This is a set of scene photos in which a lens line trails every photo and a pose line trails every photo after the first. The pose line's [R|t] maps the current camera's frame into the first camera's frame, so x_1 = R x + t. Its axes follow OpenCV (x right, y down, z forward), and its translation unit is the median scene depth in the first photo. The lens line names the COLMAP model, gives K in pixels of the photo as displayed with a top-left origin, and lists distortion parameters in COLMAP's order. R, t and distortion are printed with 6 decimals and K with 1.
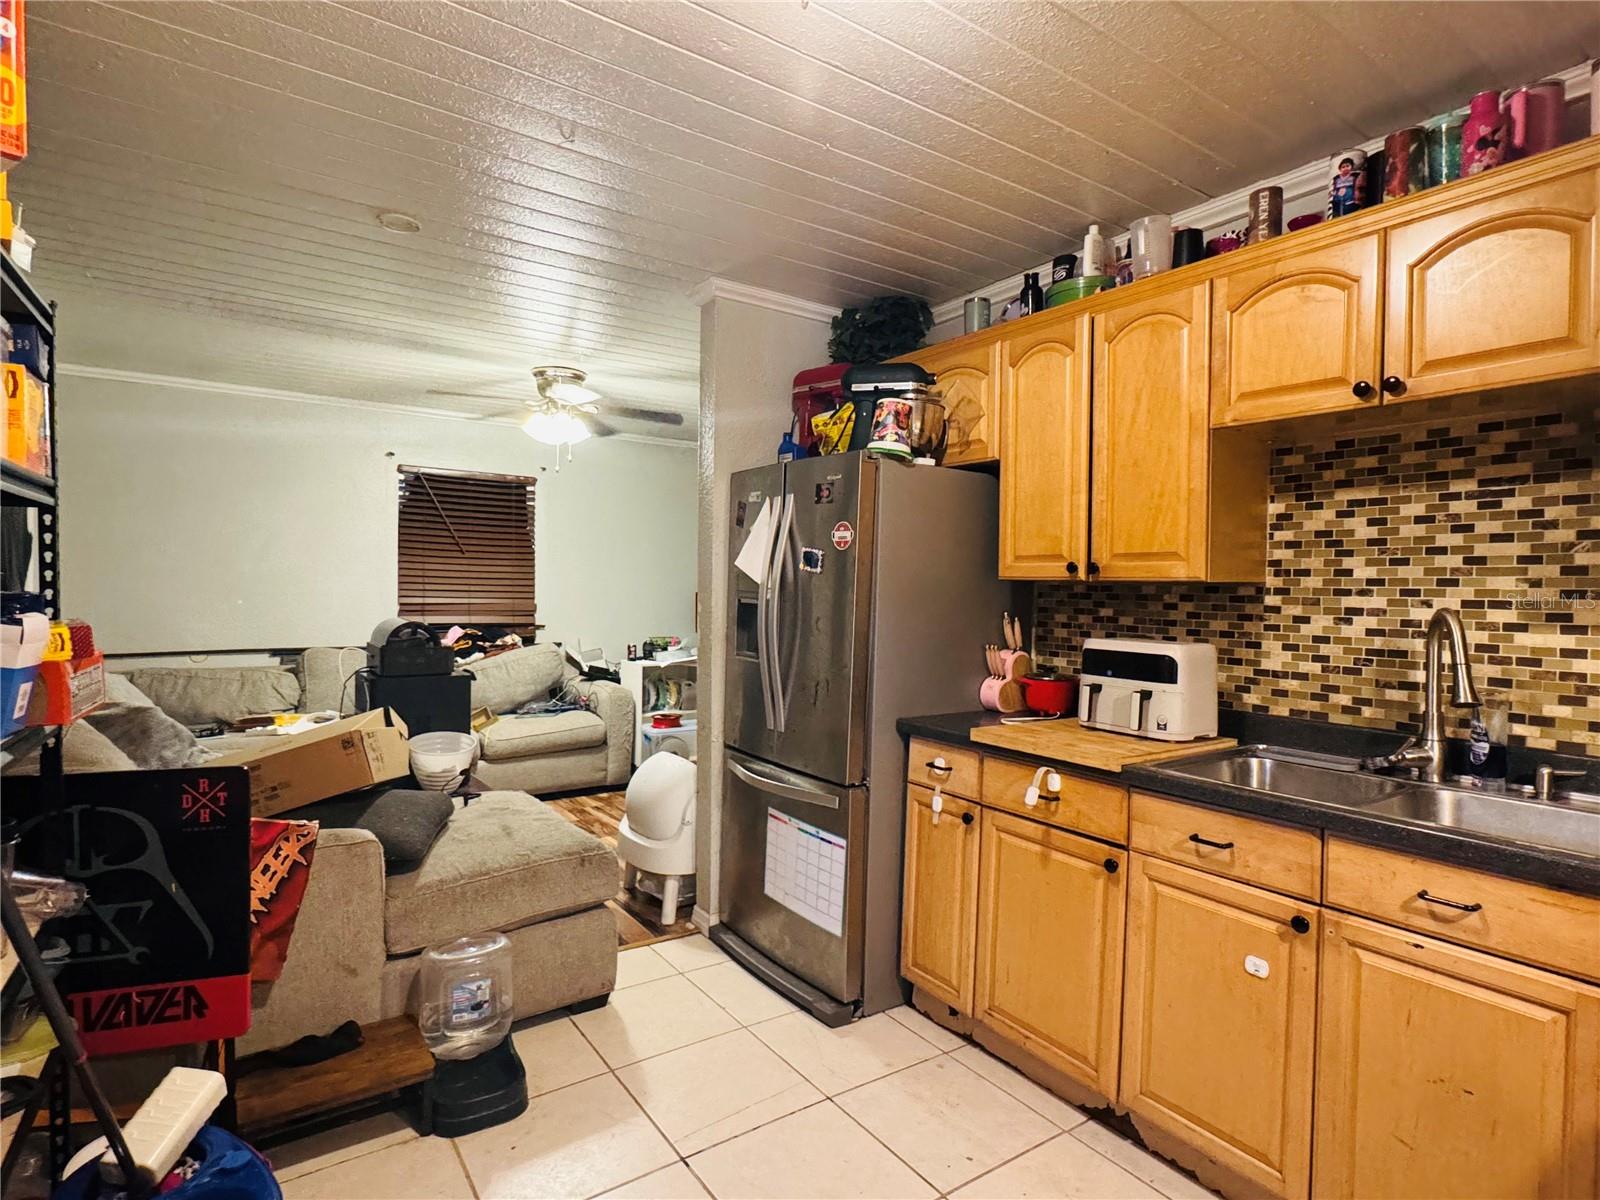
lens RADIAL K [[844.6, 0, 799.2], [0, 844.6, 601.4], [0, 0, 1]] dist [0.000324, -0.000007]
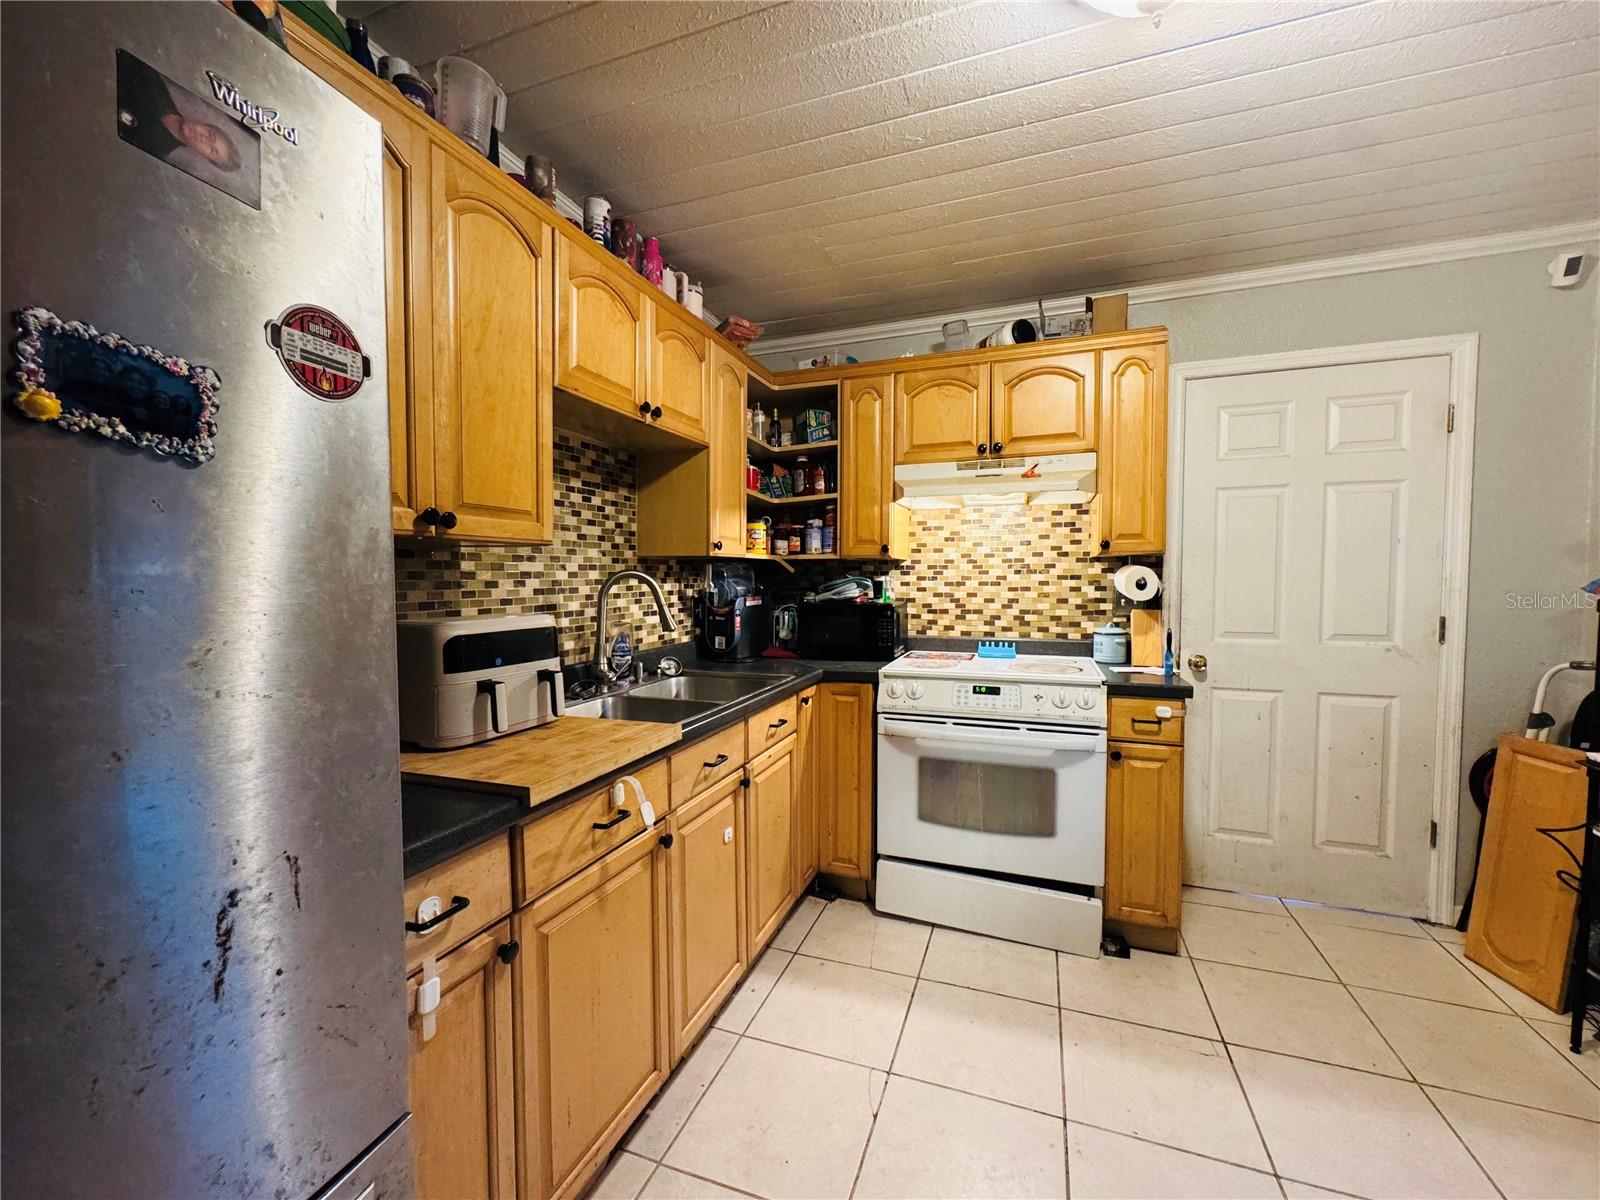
lens RADIAL K [[642.5, 0, 799.6], [0, 642.5, 602.3], [0, 0, 1]] dist [0.004173, 0.000149]
pose [[-0.582004, -0.042549, 0.812072, -0.302948], [0.014655, 0.997919, 0.062790, -0.000548], [-0.813054, 0.048445, -0.580170, 1.313041]]
